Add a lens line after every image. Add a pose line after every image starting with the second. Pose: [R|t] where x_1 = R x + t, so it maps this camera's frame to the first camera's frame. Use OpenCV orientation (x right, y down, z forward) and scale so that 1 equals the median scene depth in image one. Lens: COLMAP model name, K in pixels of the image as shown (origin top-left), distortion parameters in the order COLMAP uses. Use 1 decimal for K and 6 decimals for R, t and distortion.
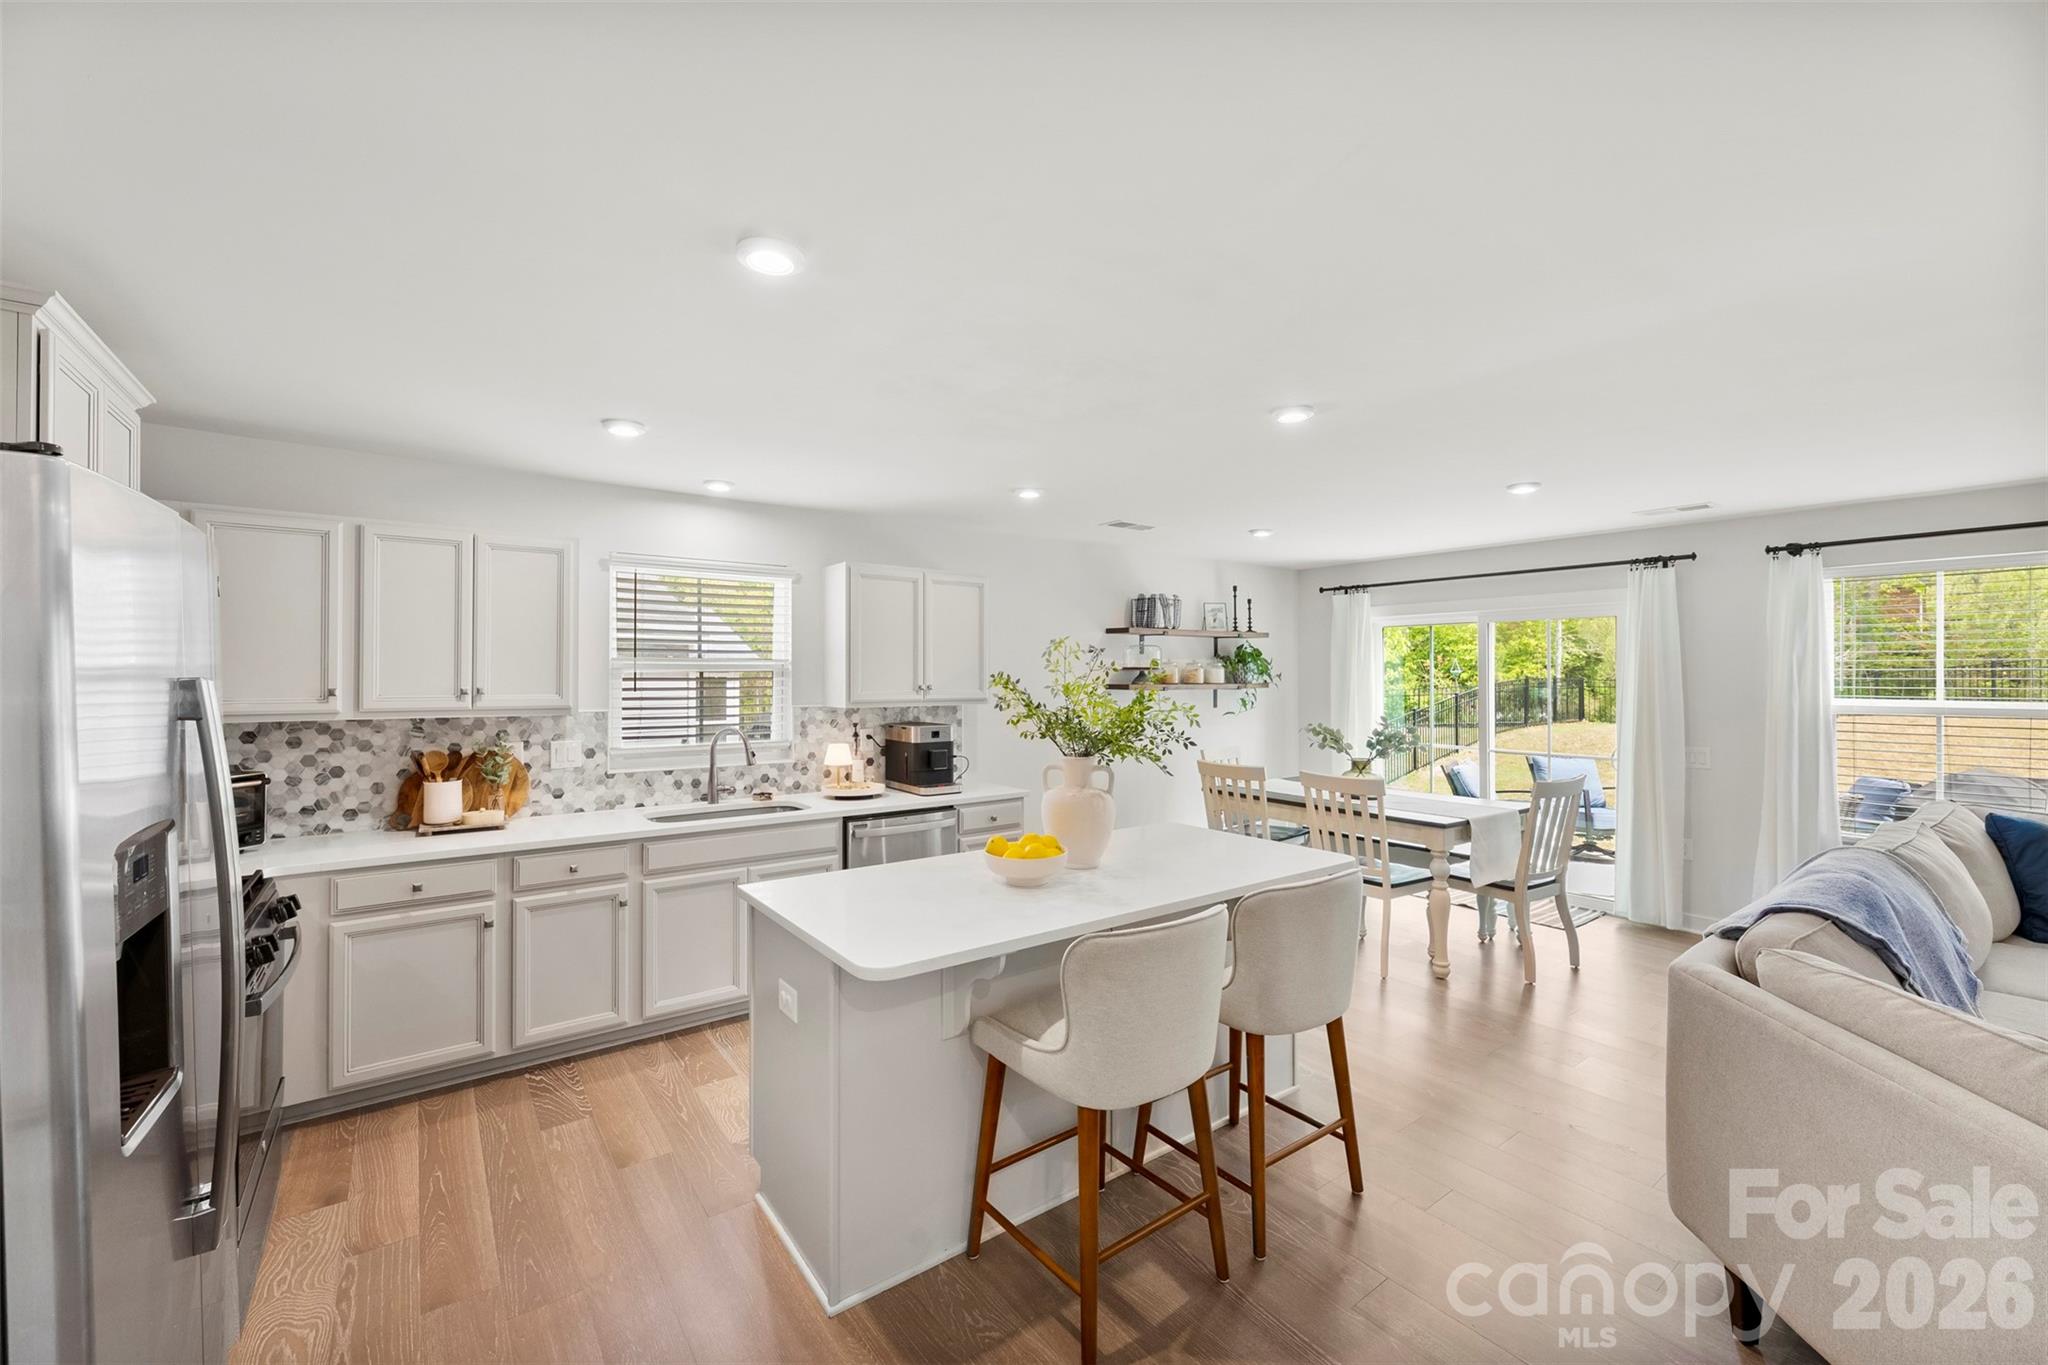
lens RADIAL K [[836.8, 0, 1032.1], [0, 836.8, 677.9], [0, 0, 1]] dist [0.010758, -0.000094]
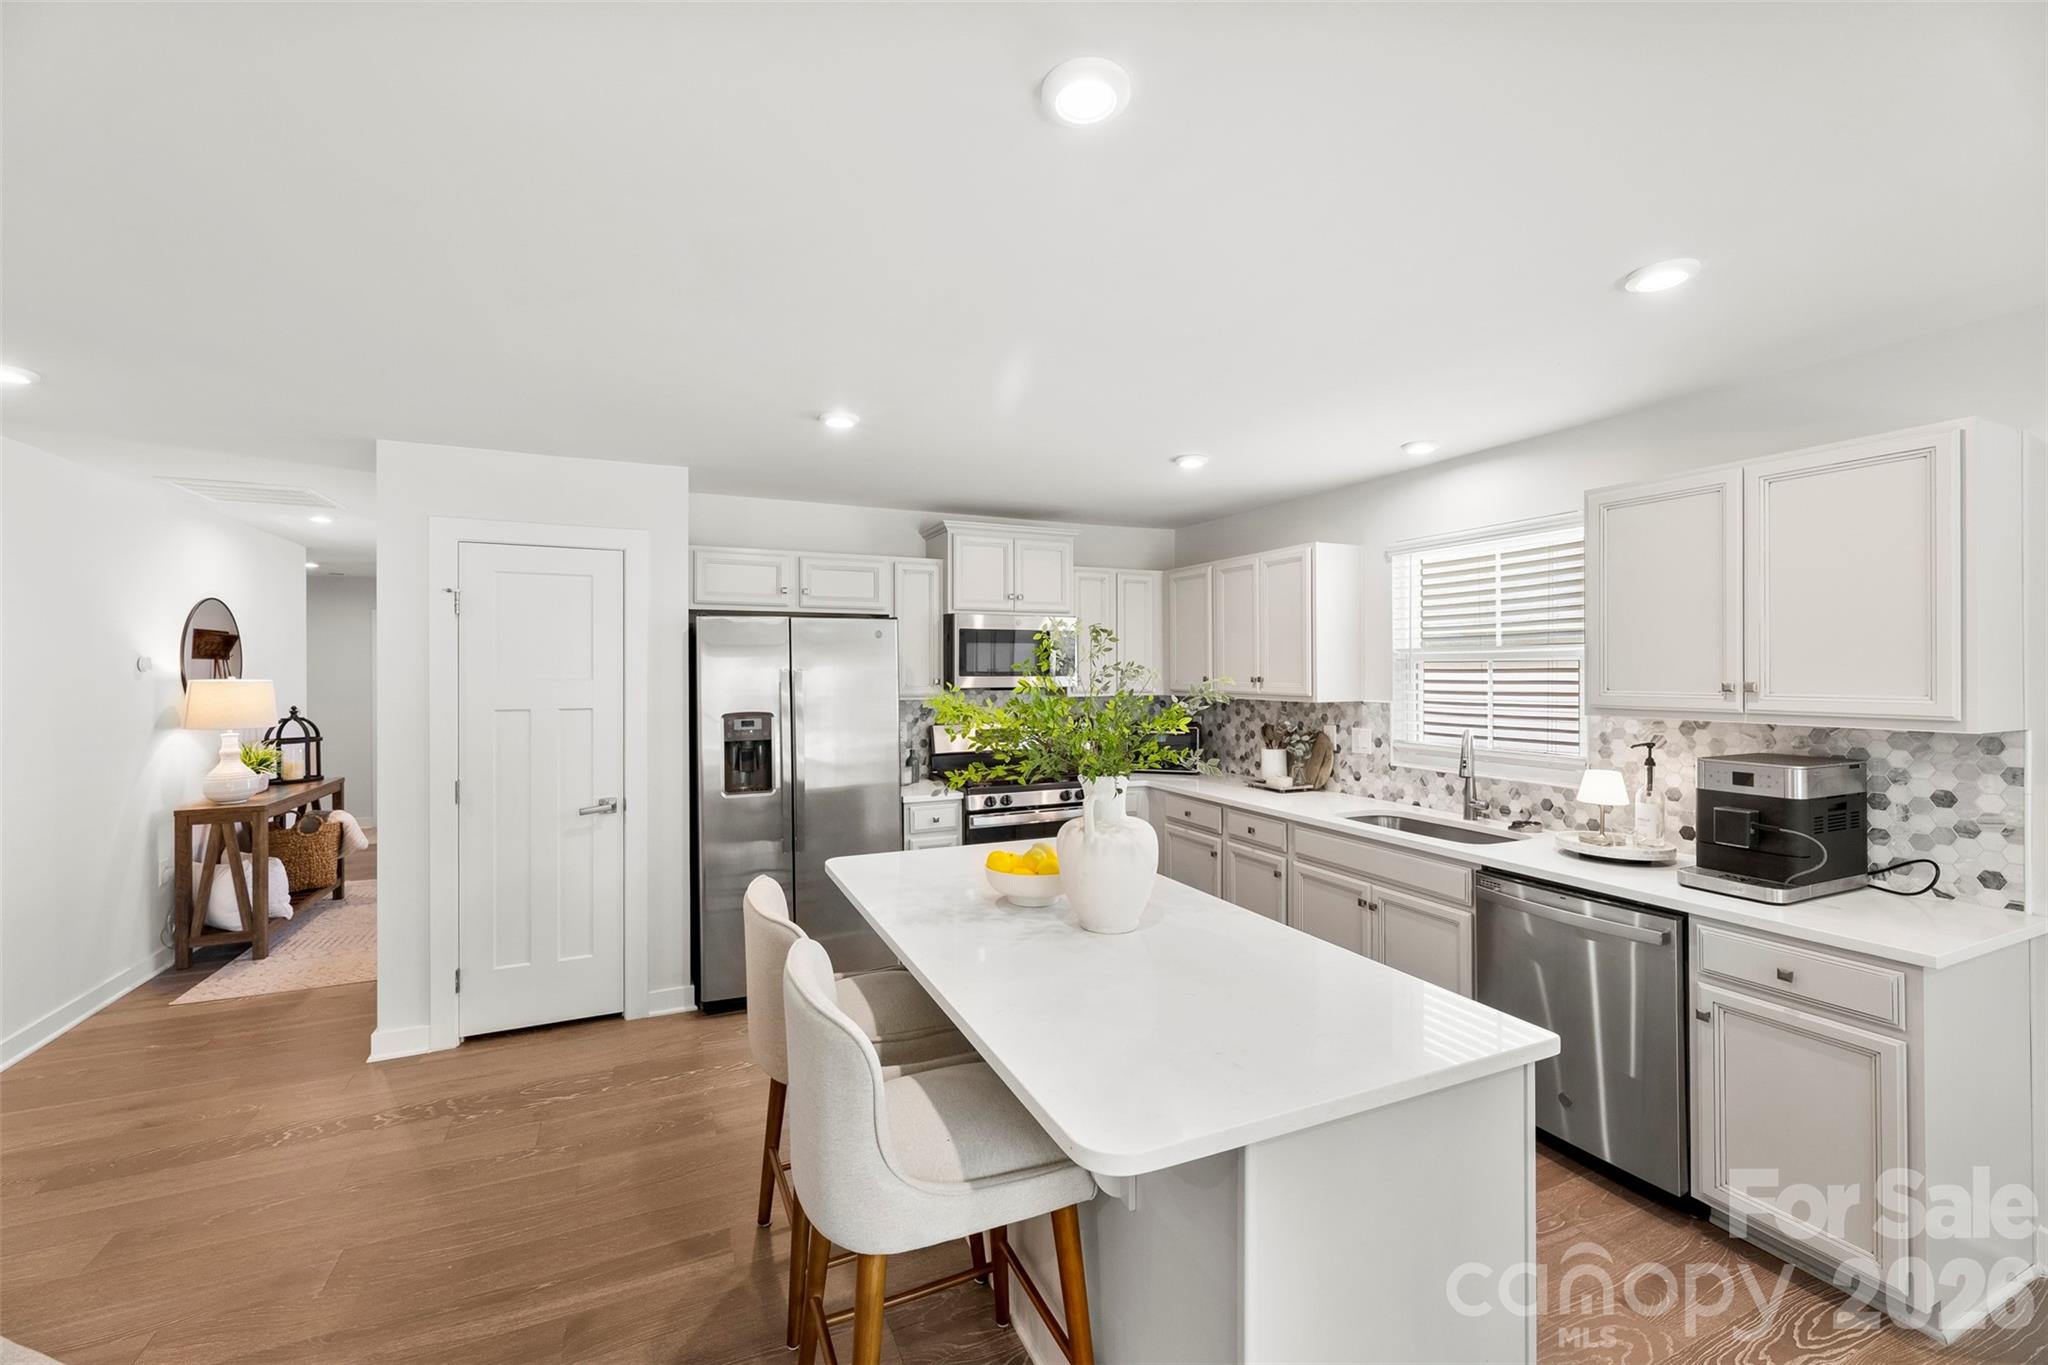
lens RADIAL K [[836.8, 0, 1031.8], [0, 836.8, 673.1], [0, 0, 1]] dist [0.010758, -0.000094]
pose [[-0.212642, -0.001271, -0.977129, 0.591919], [-0.006800, 0.999977, 0.000179, 0.007373], [0.977106, 0.006683, -0.212646, 0.834708]]
